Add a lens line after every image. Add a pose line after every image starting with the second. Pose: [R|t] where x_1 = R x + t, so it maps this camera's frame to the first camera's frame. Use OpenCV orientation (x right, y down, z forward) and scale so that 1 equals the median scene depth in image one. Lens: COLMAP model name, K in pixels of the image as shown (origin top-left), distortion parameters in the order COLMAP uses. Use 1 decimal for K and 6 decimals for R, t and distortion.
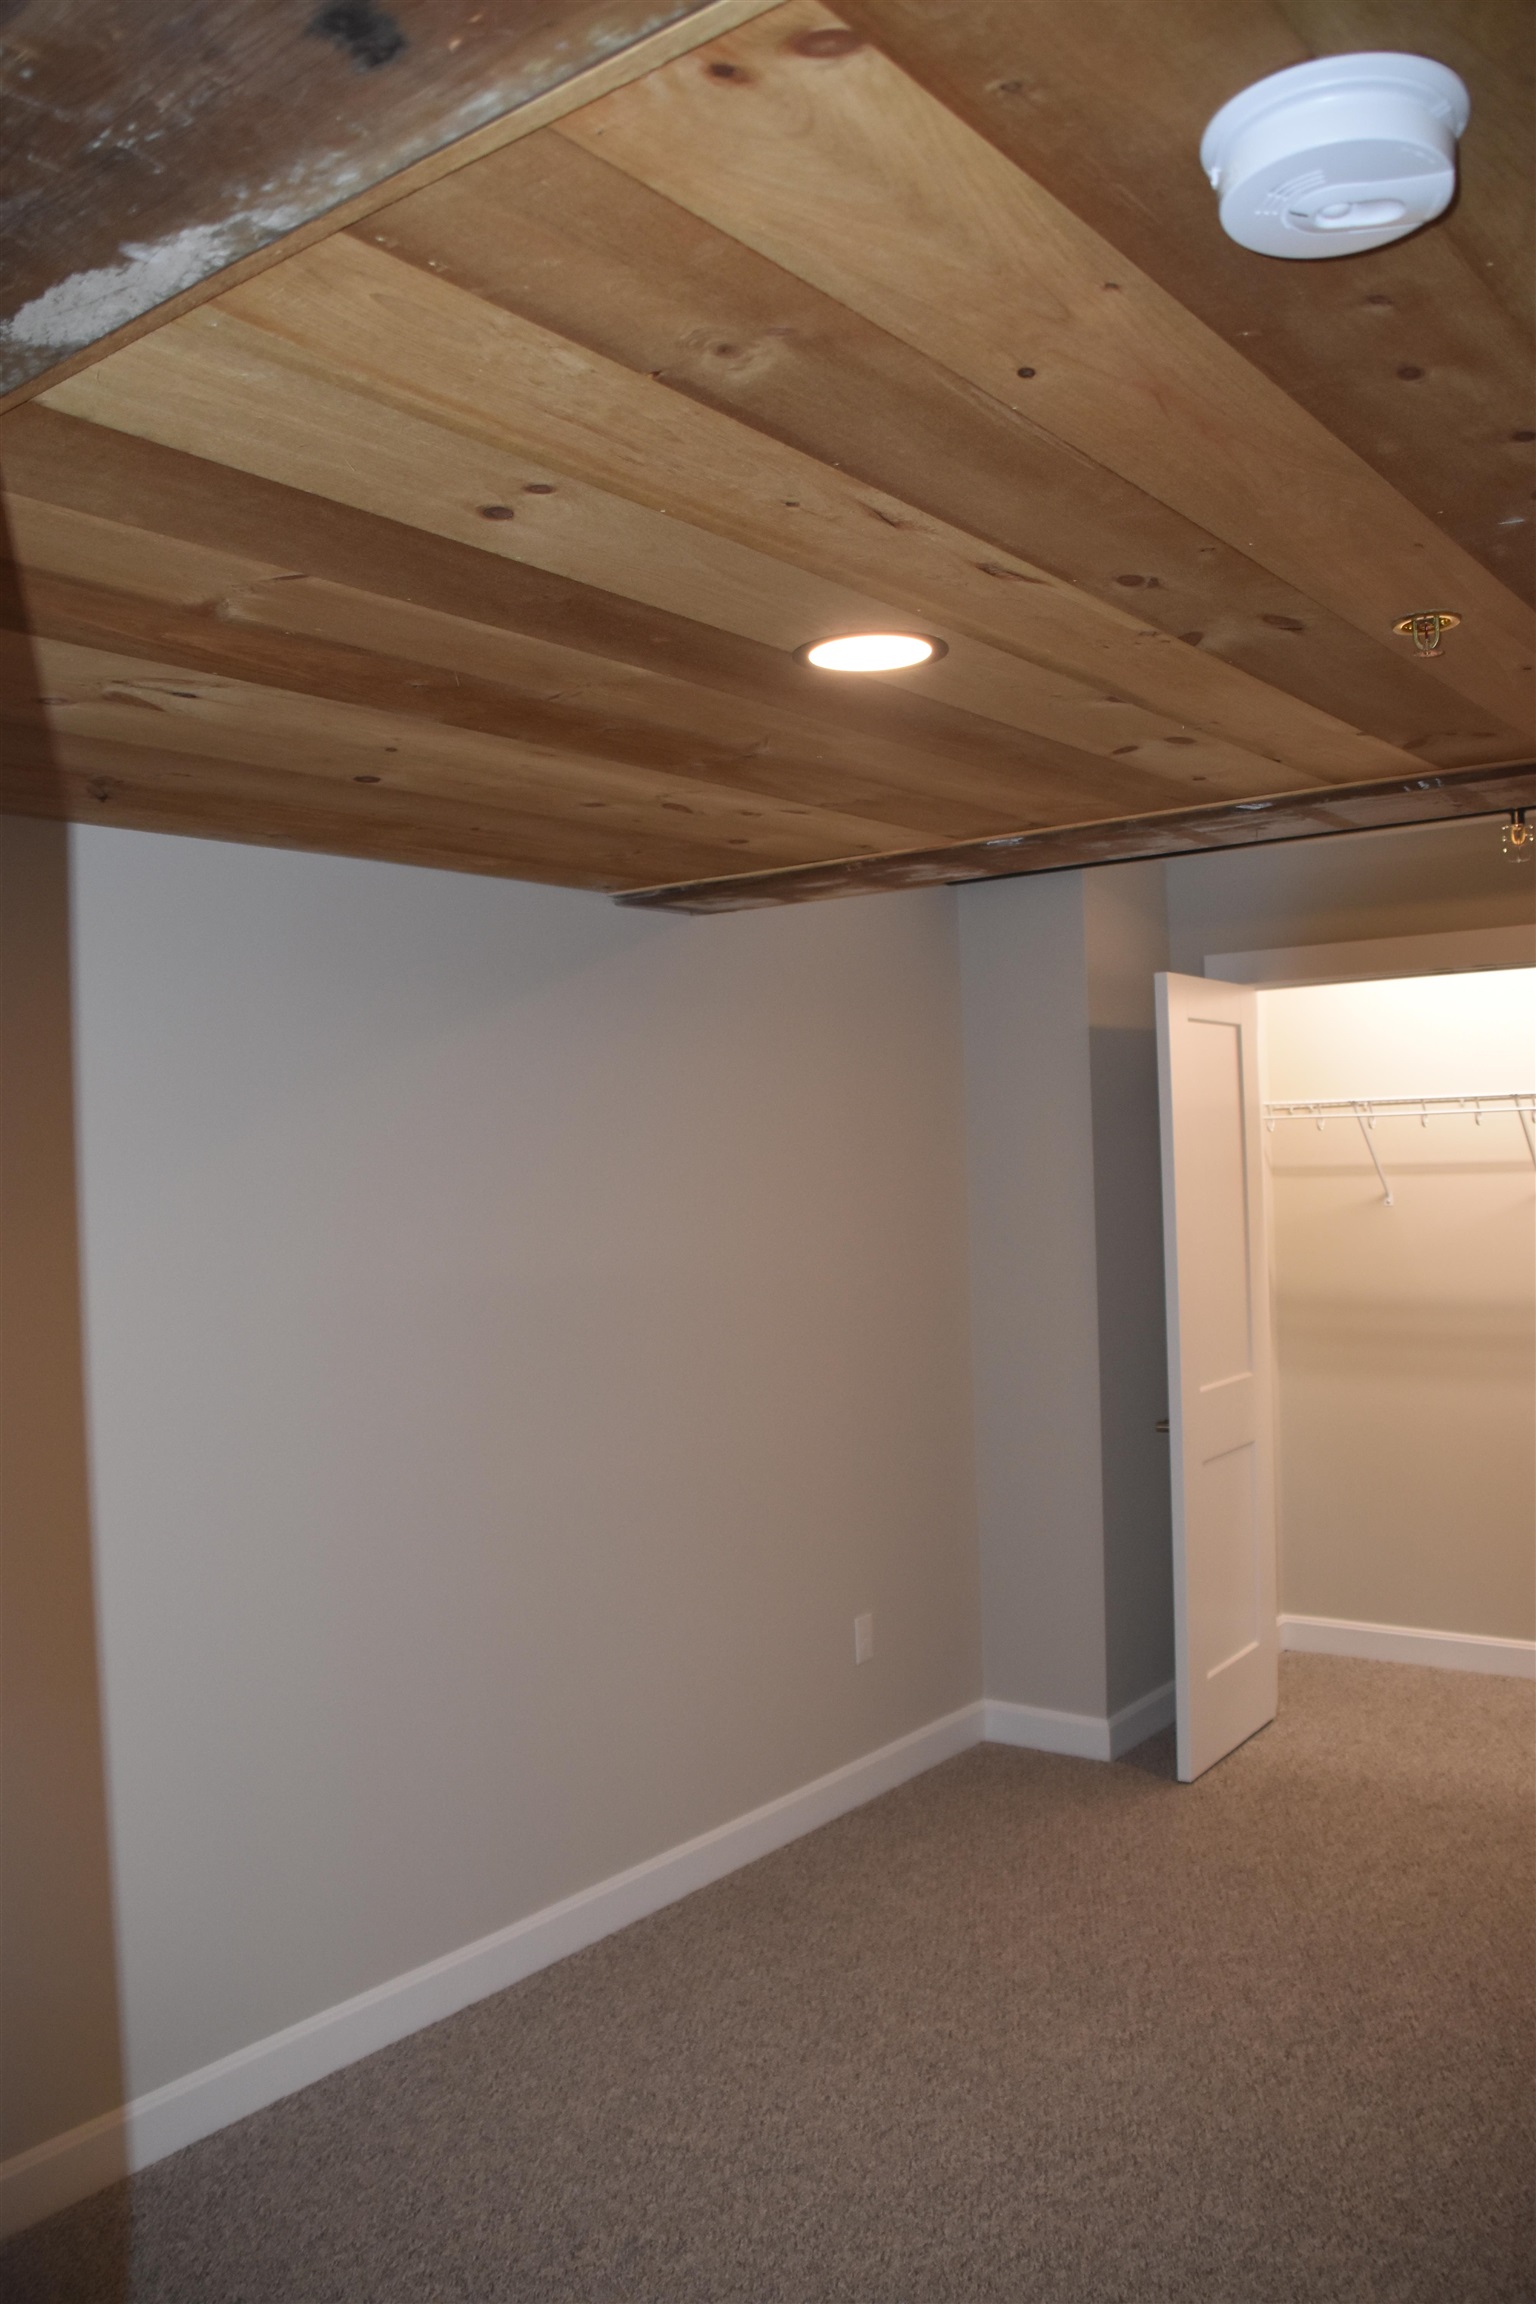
lens RADIAL K [[1828.8, 0, 777.5], [0, 1828.8, 1146.7], [0, 0, 1]] dist [-0.150016, 0.104793]
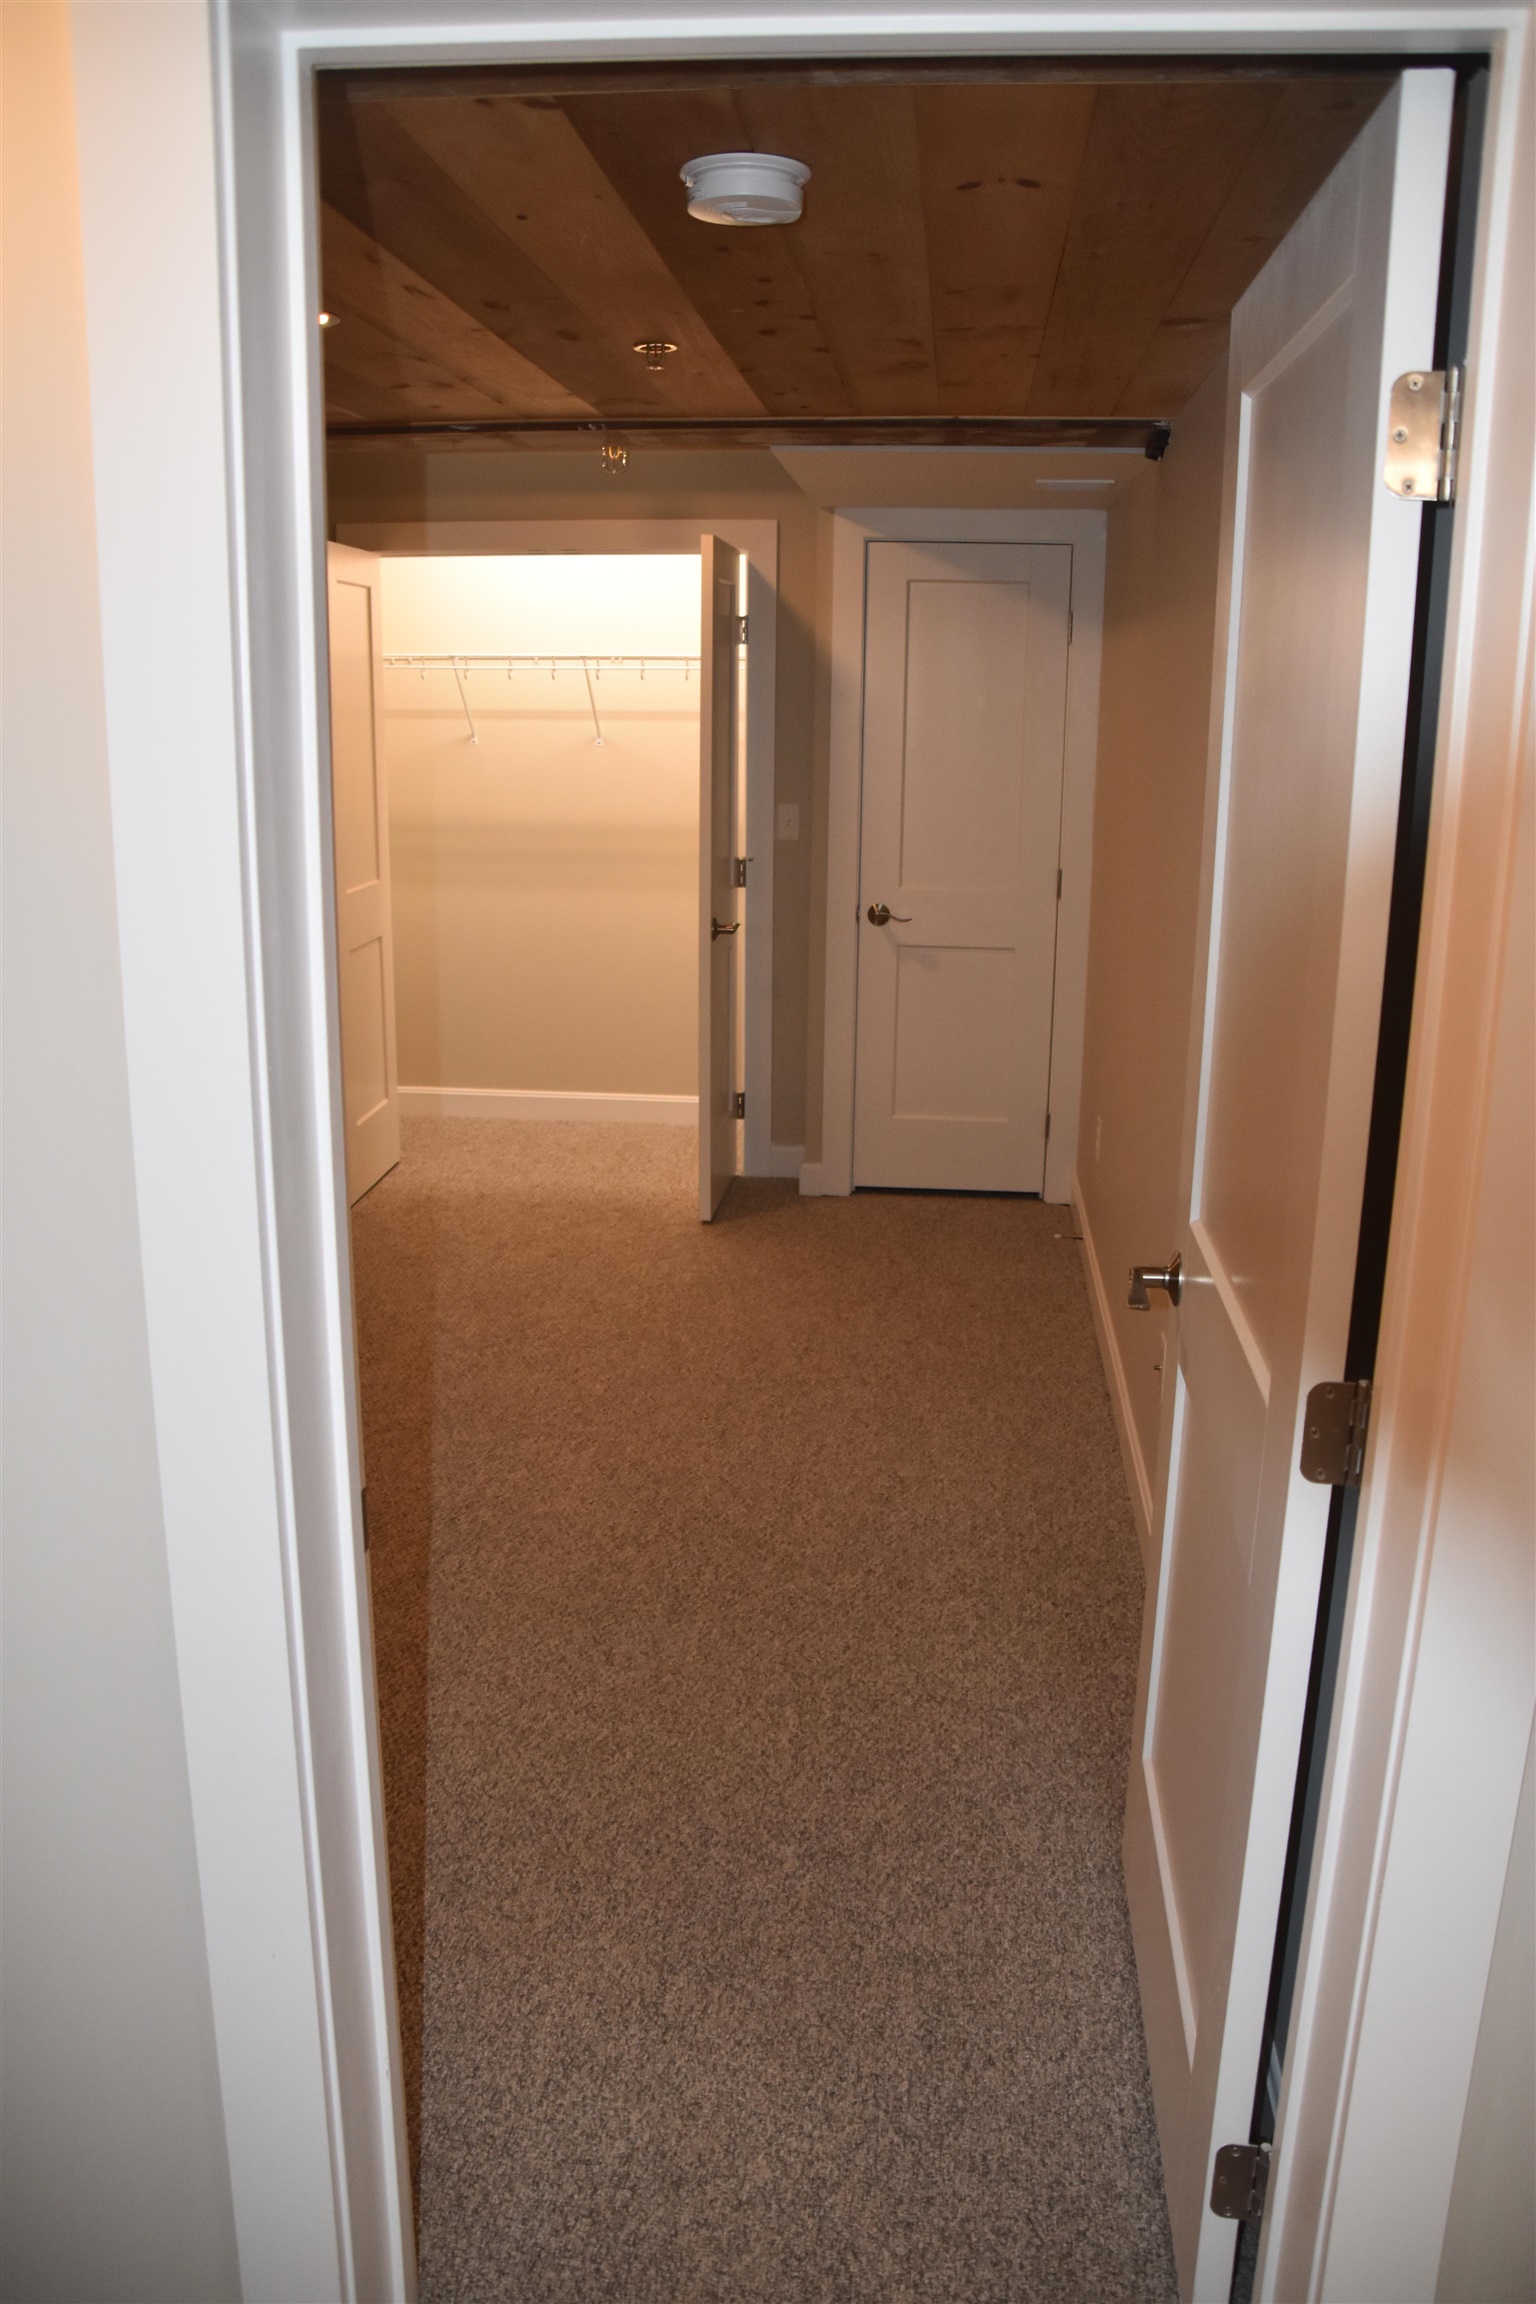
lens RADIAL K [[1828.8, 0, 760.0], [0, 1828.8, 1153.4], [0, 0, 1]] dist [-0.150016, 0.104793]
pose [[0.855392, -0.087286, 0.510575, -0.196834], [-0.042796, 0.970420, 0.237598, 0.003414], [-0.516211, -0.225090, 0.826354, -0.225929]]
